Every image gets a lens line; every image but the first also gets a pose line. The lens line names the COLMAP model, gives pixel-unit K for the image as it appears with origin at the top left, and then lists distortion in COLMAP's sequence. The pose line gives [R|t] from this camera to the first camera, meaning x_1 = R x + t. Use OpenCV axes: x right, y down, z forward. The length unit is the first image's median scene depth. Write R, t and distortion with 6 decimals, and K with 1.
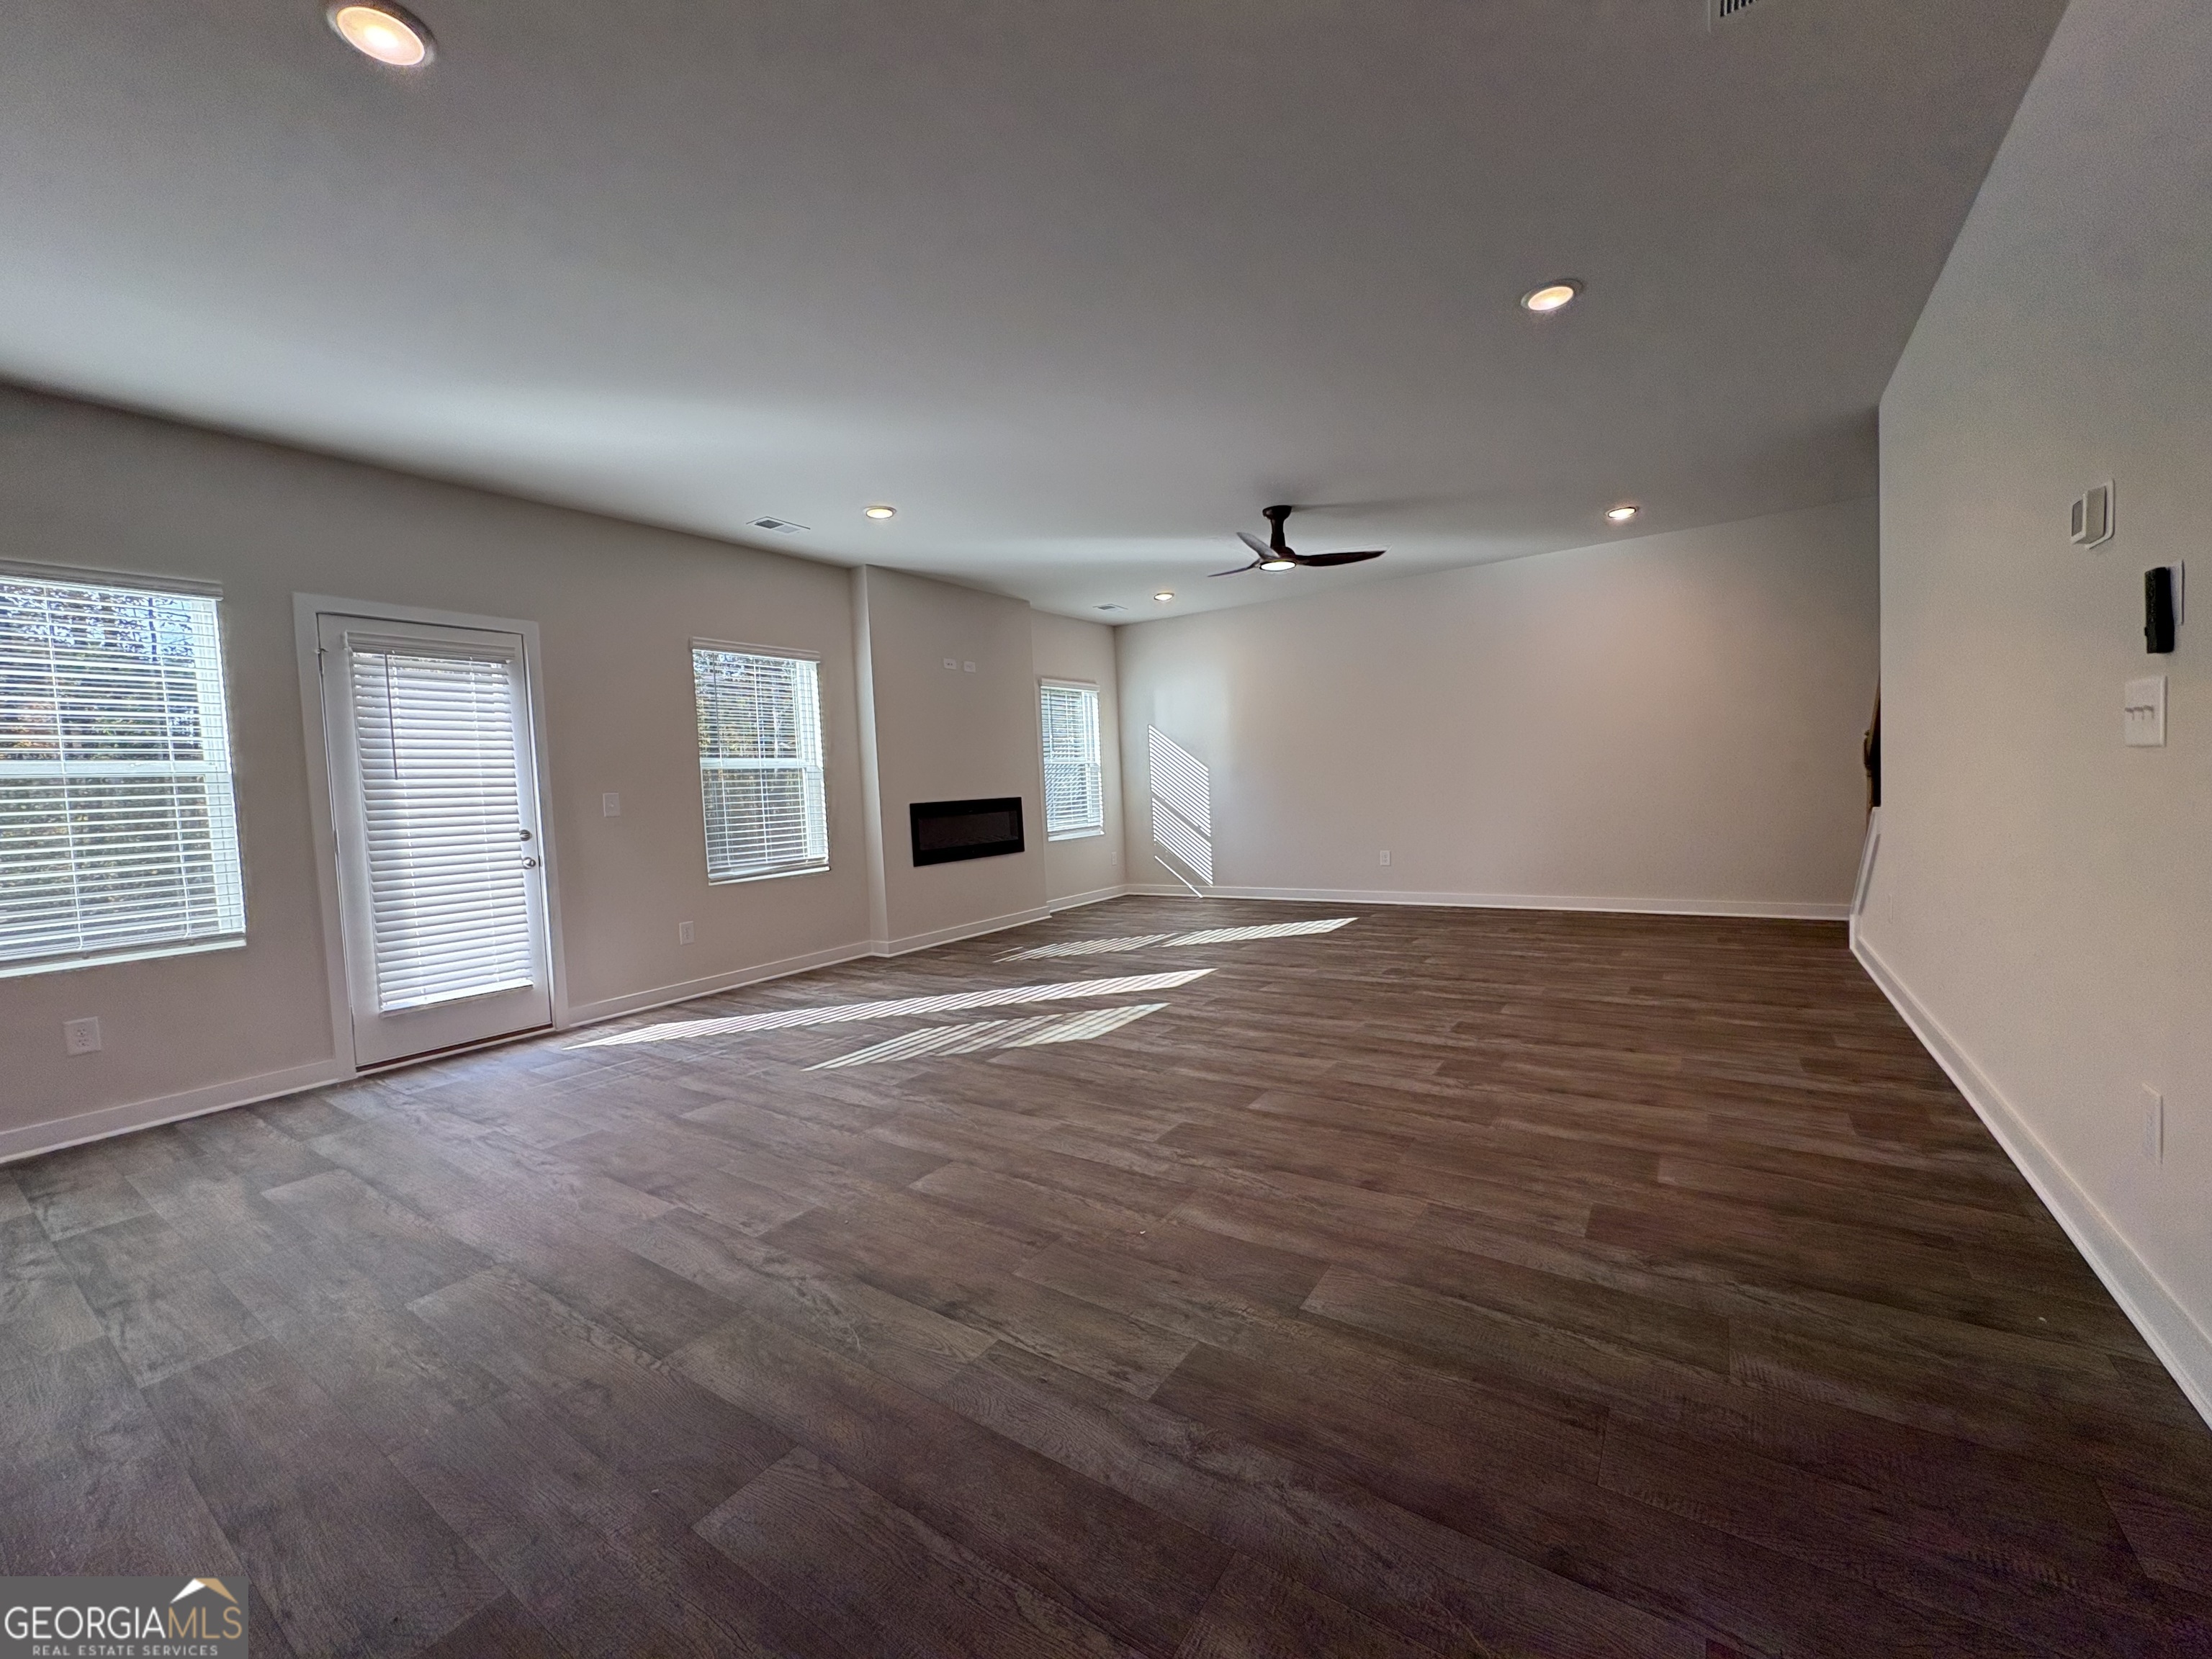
lens RADIAL K [[855.0, 0, 1130.4], [0, 855.0, 828.9], [0, 0, 1]] dist [-0.001217, -0.000411]
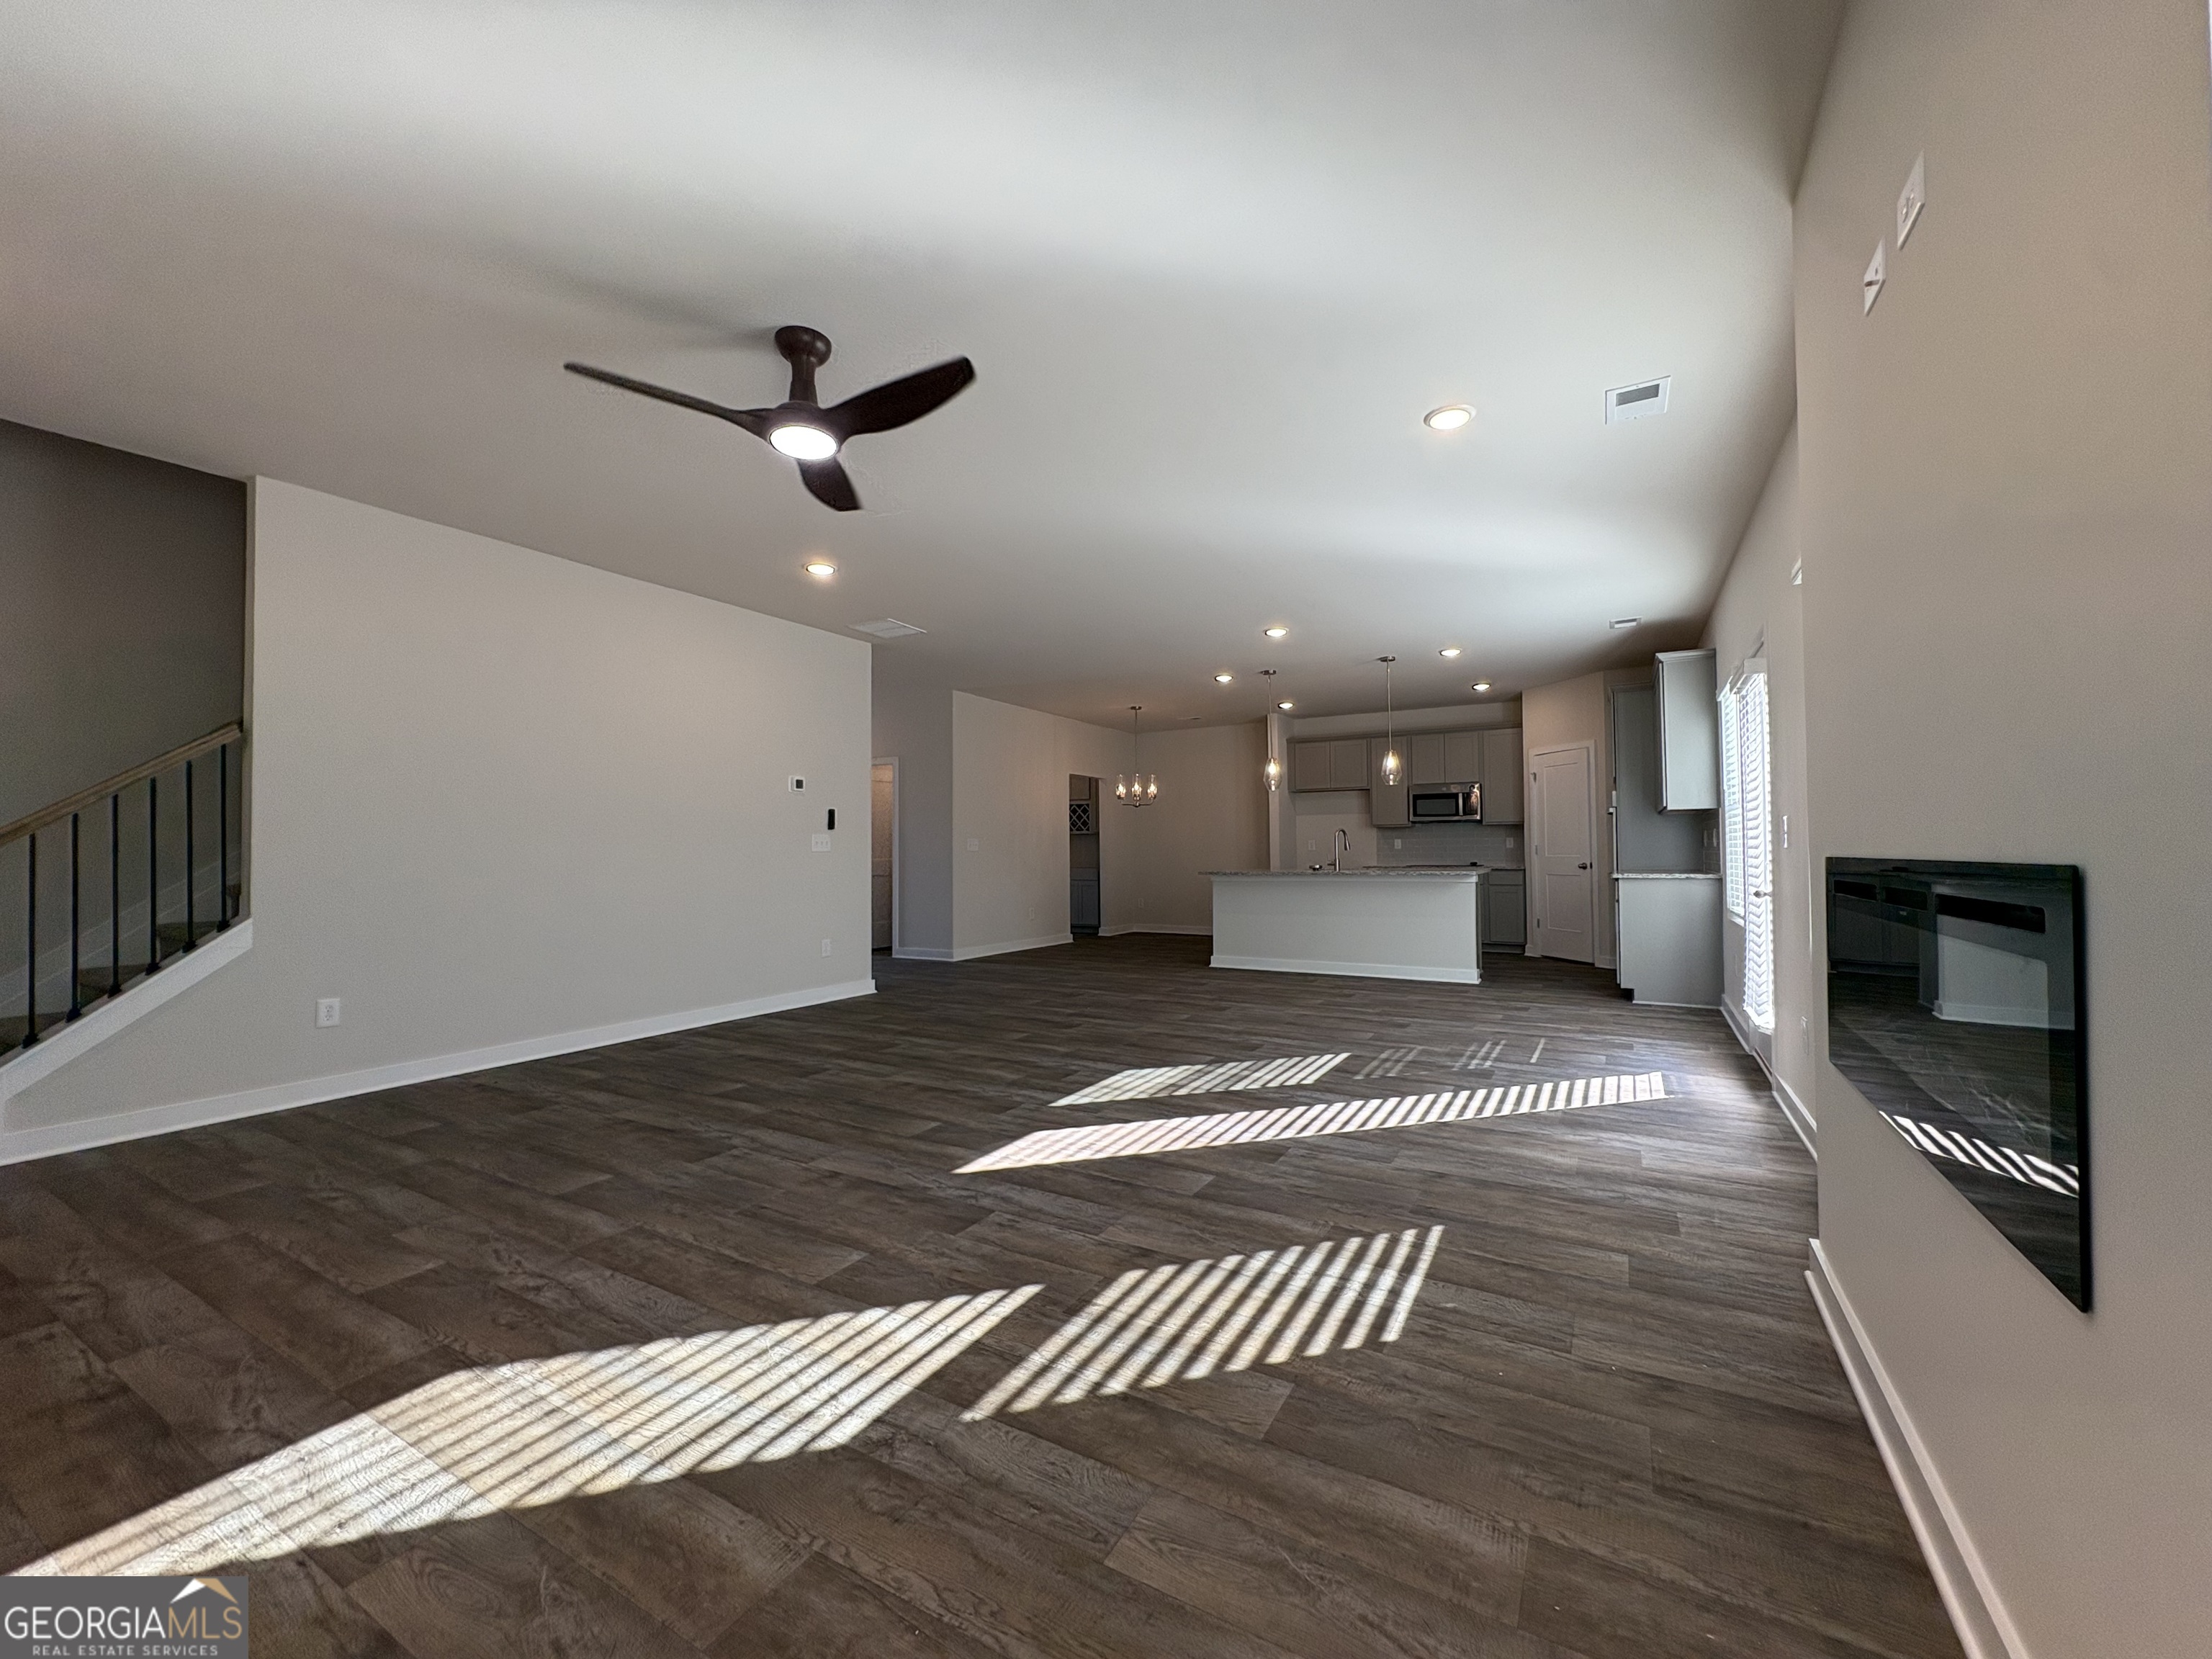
lens RADIAL K [[886.2, 0, 1105.9], [0, 886.2, 826.4], [0, 0, 1]] dist [-0.000848, -0.000017]
pose [[-0.996729, 0.053383, -0.060674, 0.033614], [0.051941, 0.998334, 0.025108, -0.094050], [0.061913, 0.021874, -0.997842, 1.987167]]
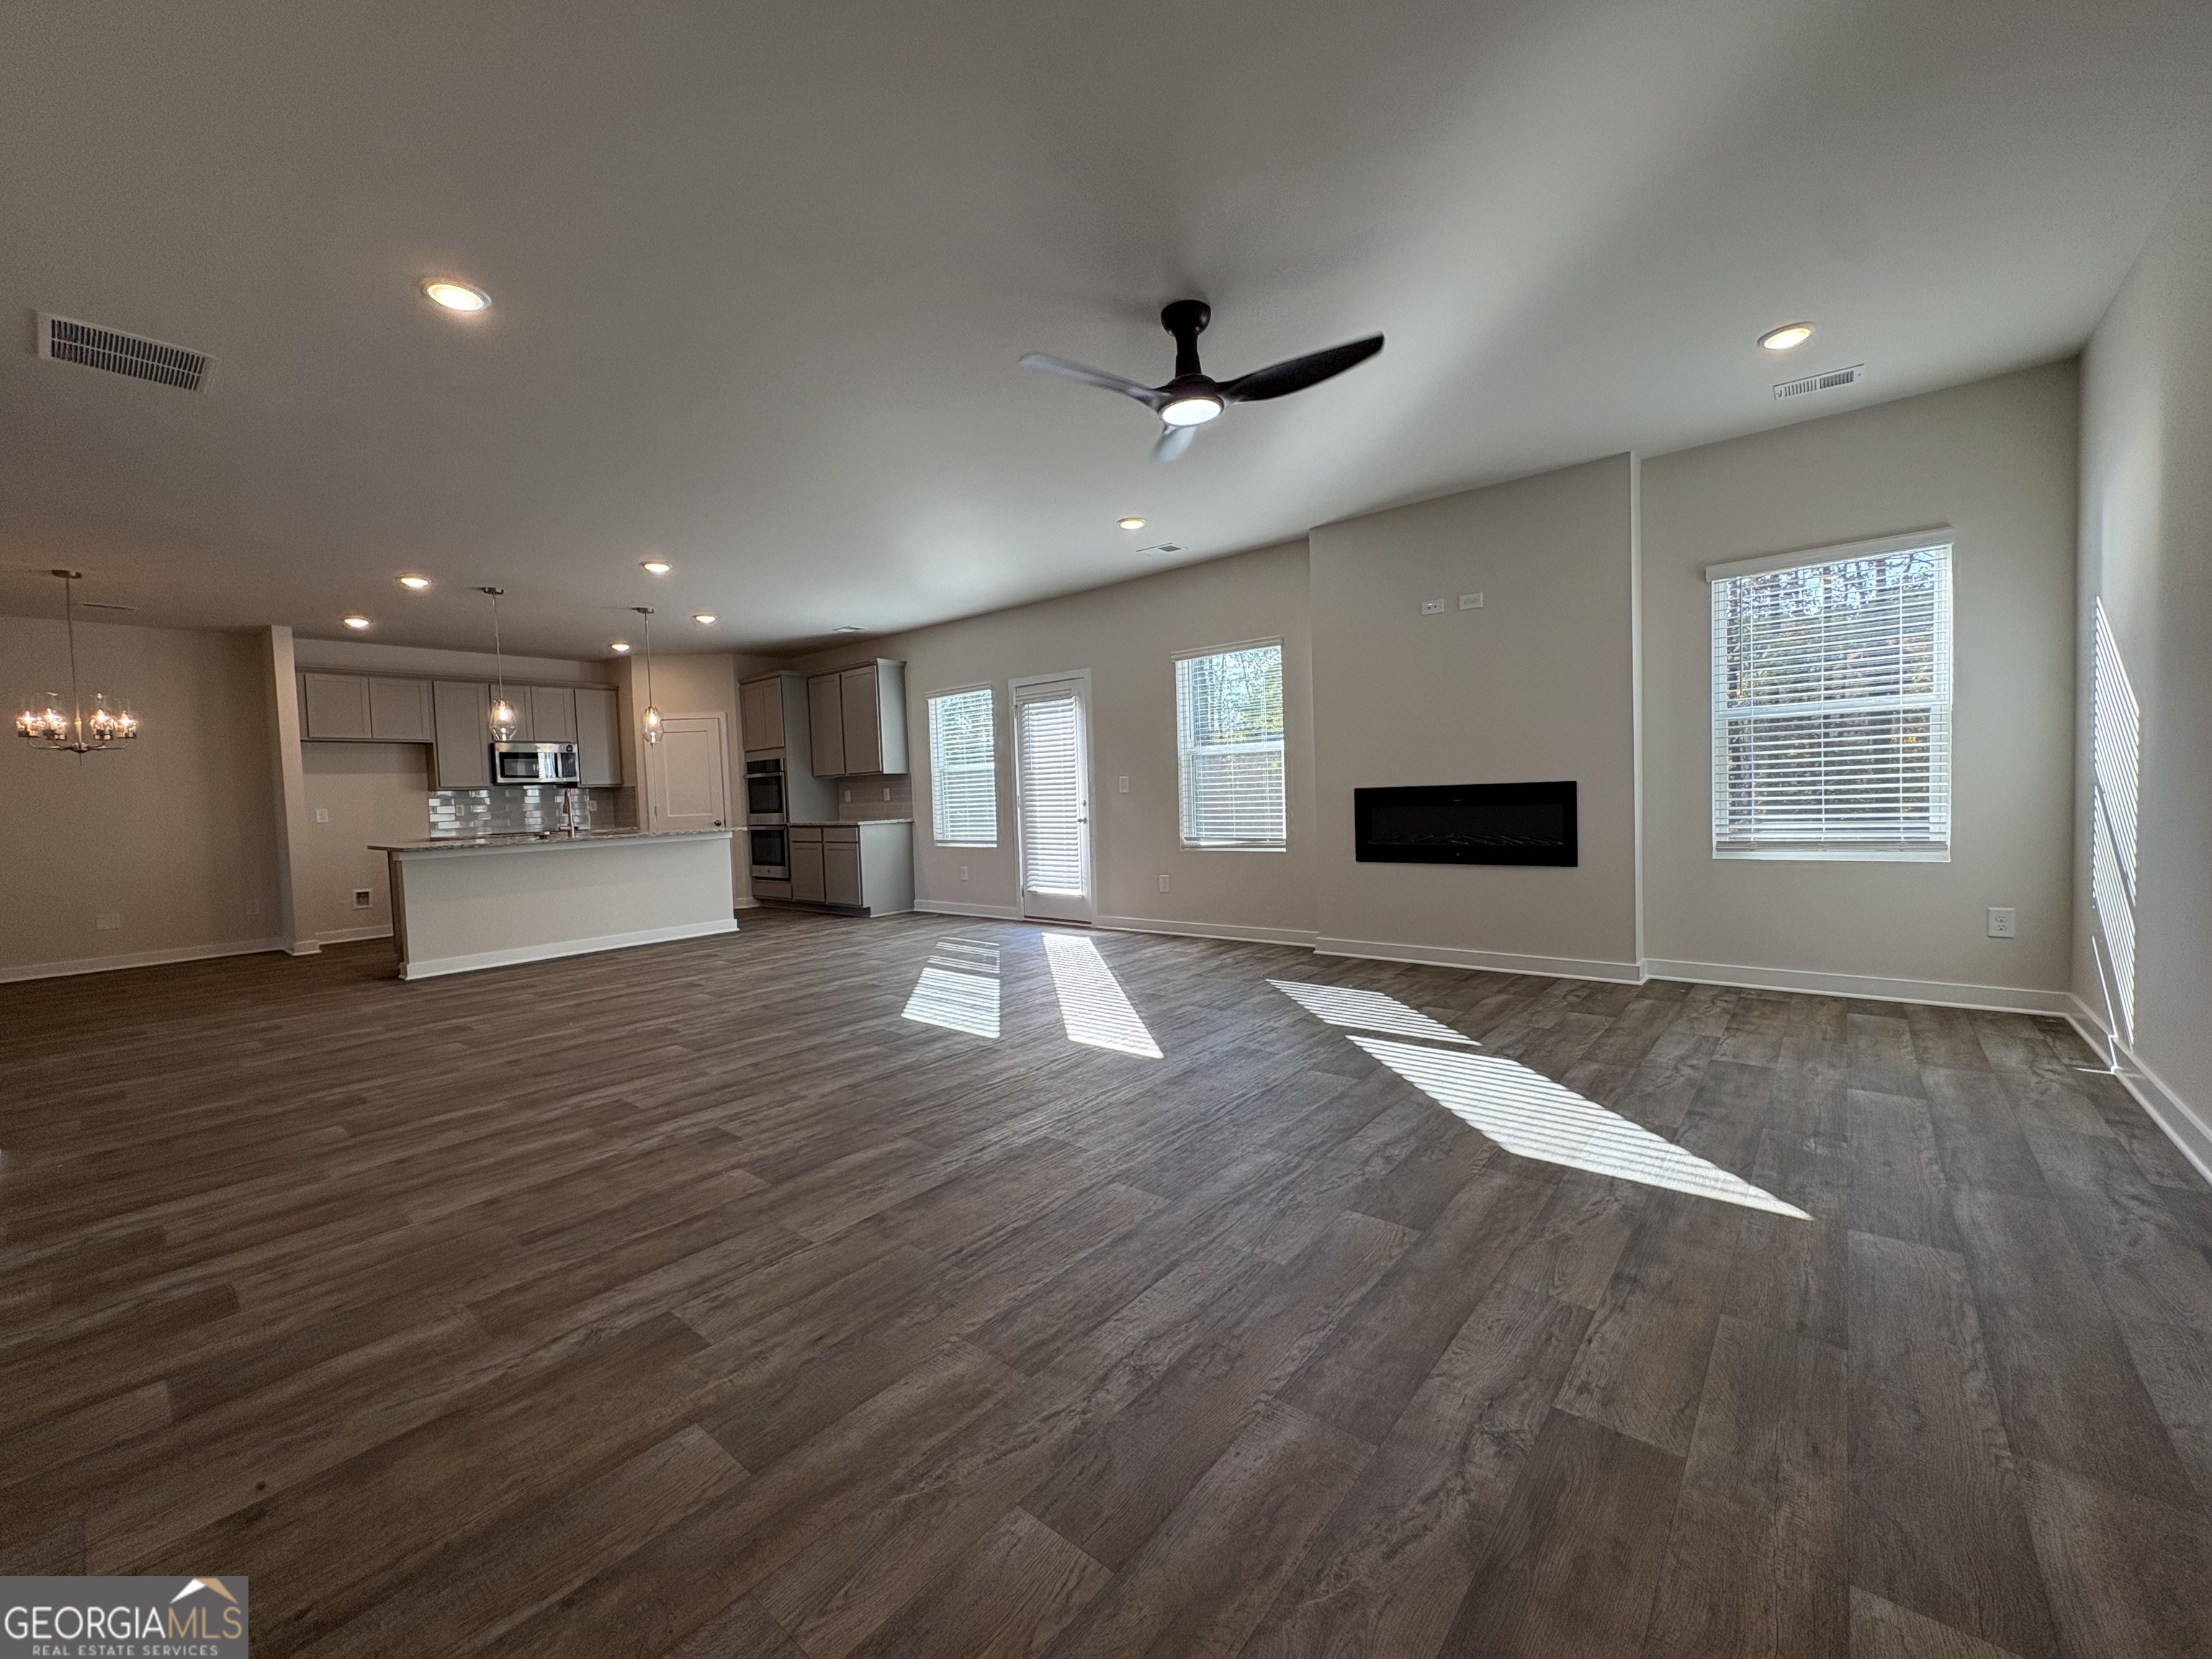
lens RADIAL K [[885.3, 0, 1110.3], [0, 885.3, 832.9], [0, 0, 1]] dist [0.000916, 0.000386]
pose [[-0.104015, 0.098416, -0.989694, 1.002520], [-0.009312, 0.994952, 0.099918, -0.109474], [0.994532, 0.019609, -0.102573, 1.283502]]
